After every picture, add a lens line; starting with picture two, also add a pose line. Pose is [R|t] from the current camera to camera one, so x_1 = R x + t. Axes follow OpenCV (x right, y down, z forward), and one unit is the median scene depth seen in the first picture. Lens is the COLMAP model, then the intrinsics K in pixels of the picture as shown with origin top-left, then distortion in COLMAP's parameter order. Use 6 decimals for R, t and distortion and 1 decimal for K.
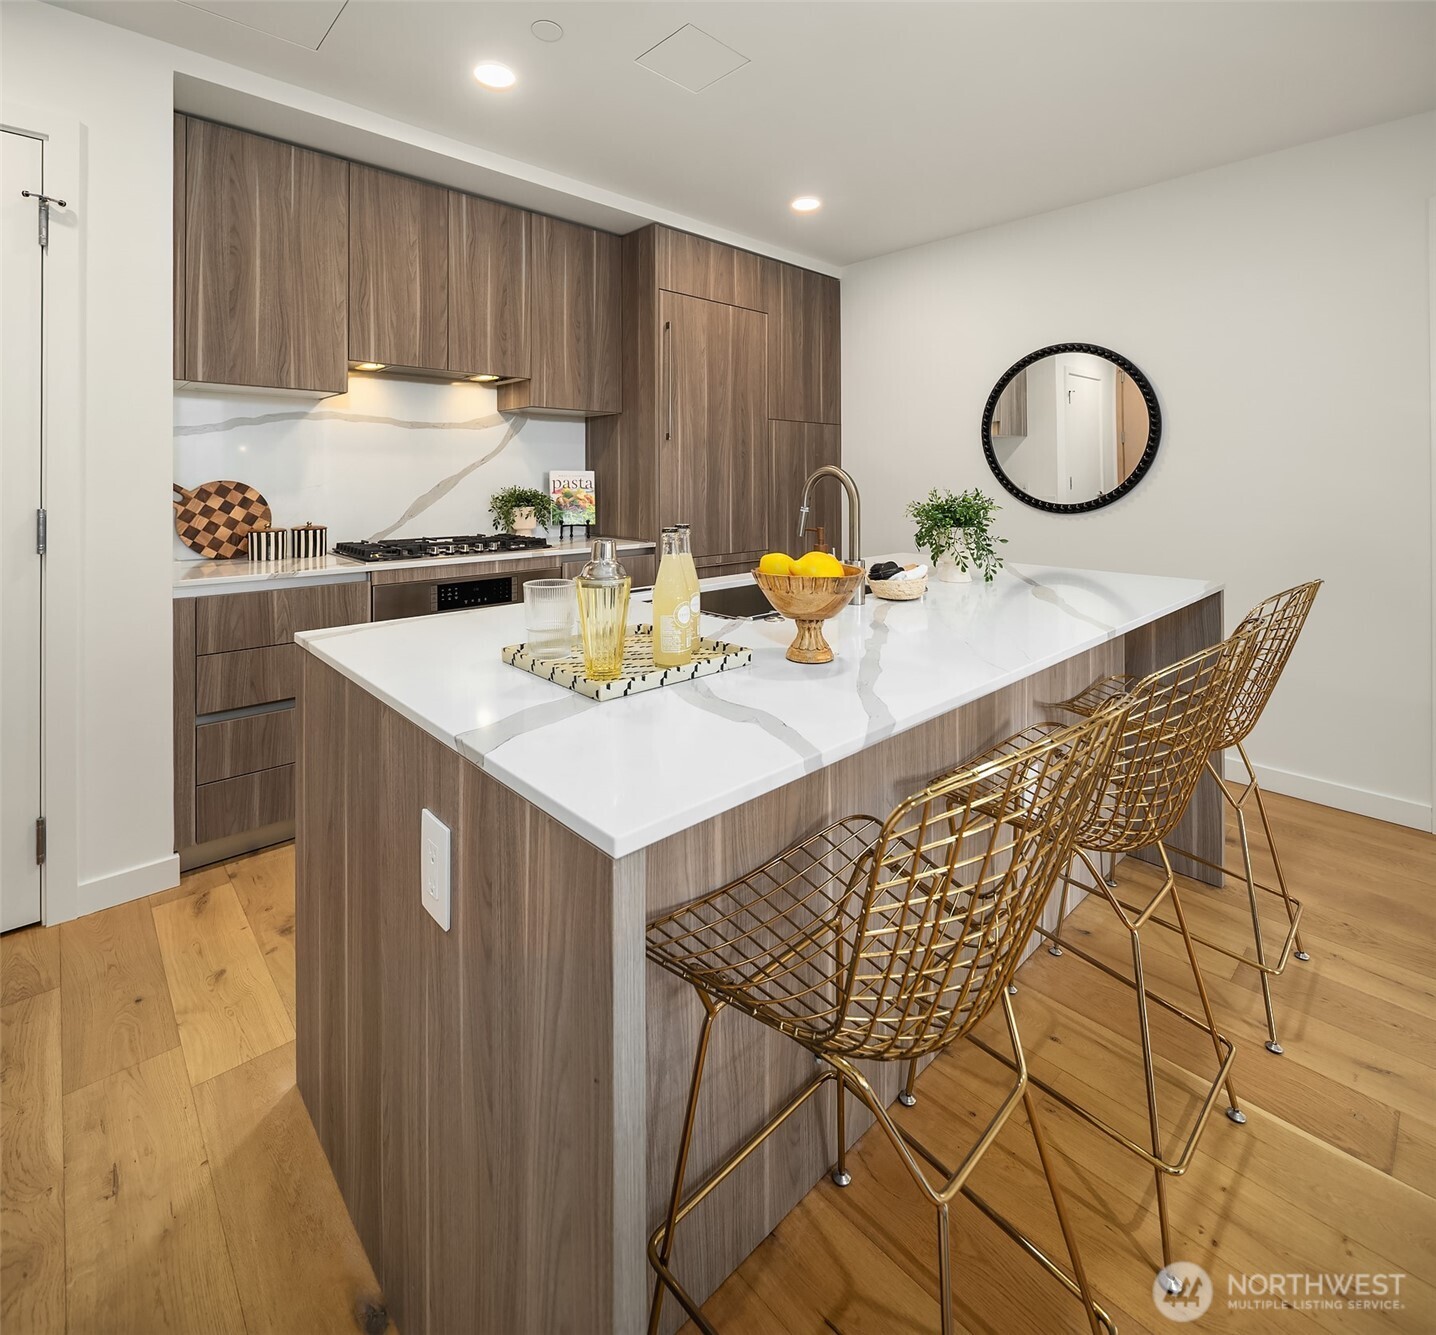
lens RADIAL K [[722.1, 0, 739.0], [0, 722.1, 475.0], [0, 0, 1]] dist [0.022494, -0.003468]
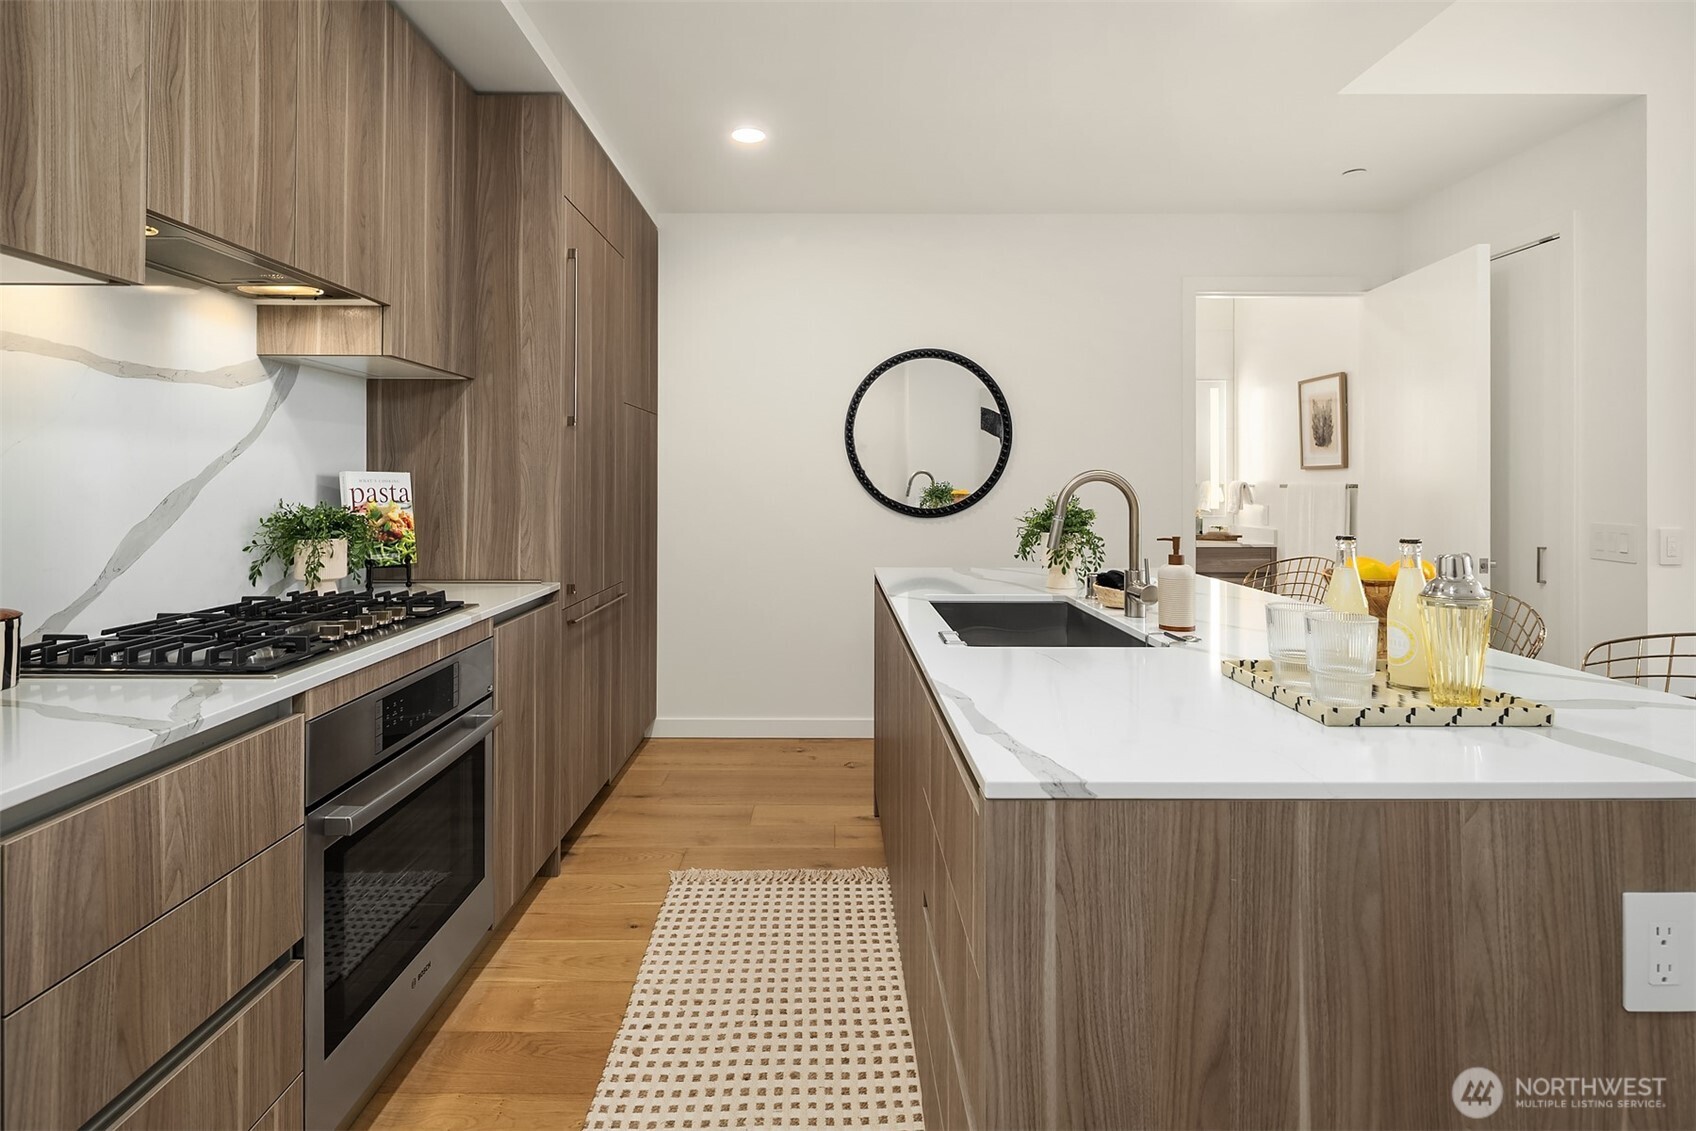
lens RADIAL K [[845.0, 0, 822.2], [0, 845.0, 479.3], [0, 0, 1]] dist [0.014956, -0.000516]
pose [[0.708257, 0.001350, 0.705953, -0.544487], [-0.002432, 0.999997, 0.000528, -0.001284], [-0.705950, -0.002090, 0.708258, 0.327264]]
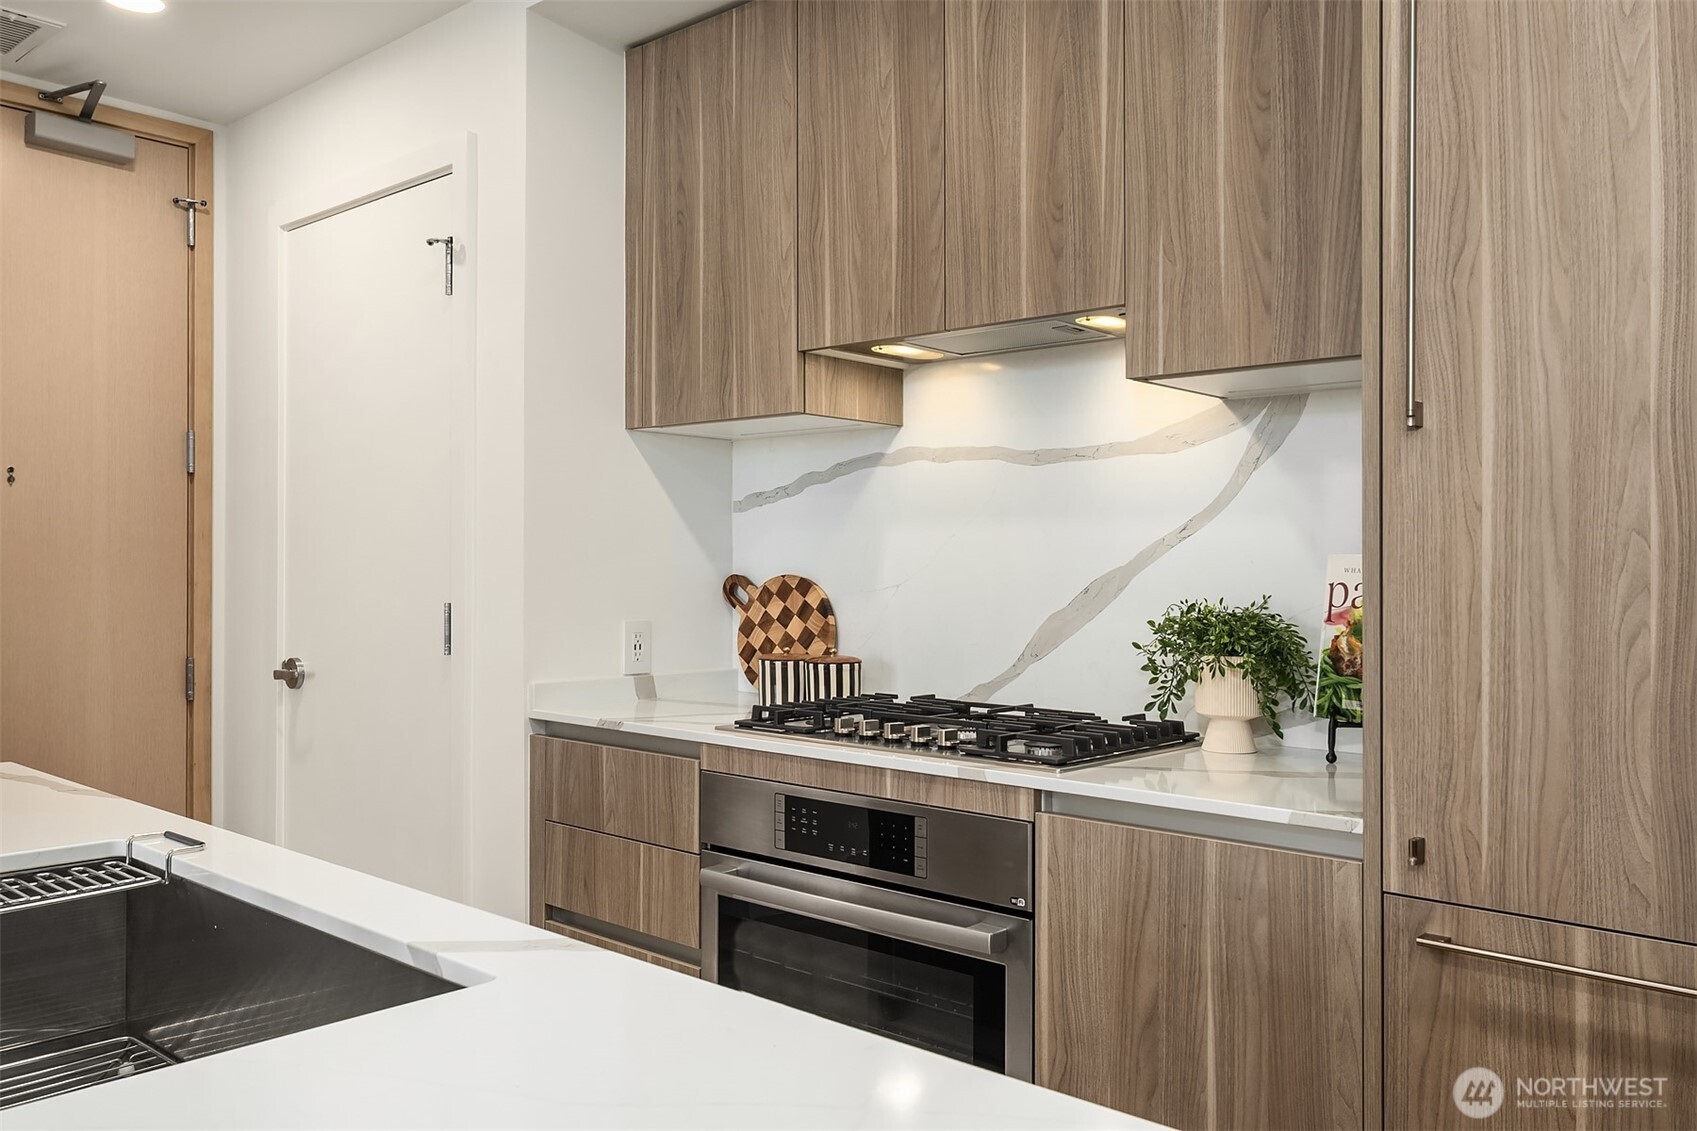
lens RADIAL K [[1344.0, 0, 851.8], [0, 1344.0, 570.4], [0, 0, 1]] dist [0.004334, 0.009545]
pose [[0.064026, 0.000389, -0.997948, 0.410463], [-0.006391, 0.999980, -0.000021, 0.003488], [0.997928, 0.006379, 0.064028, 0.872150]]
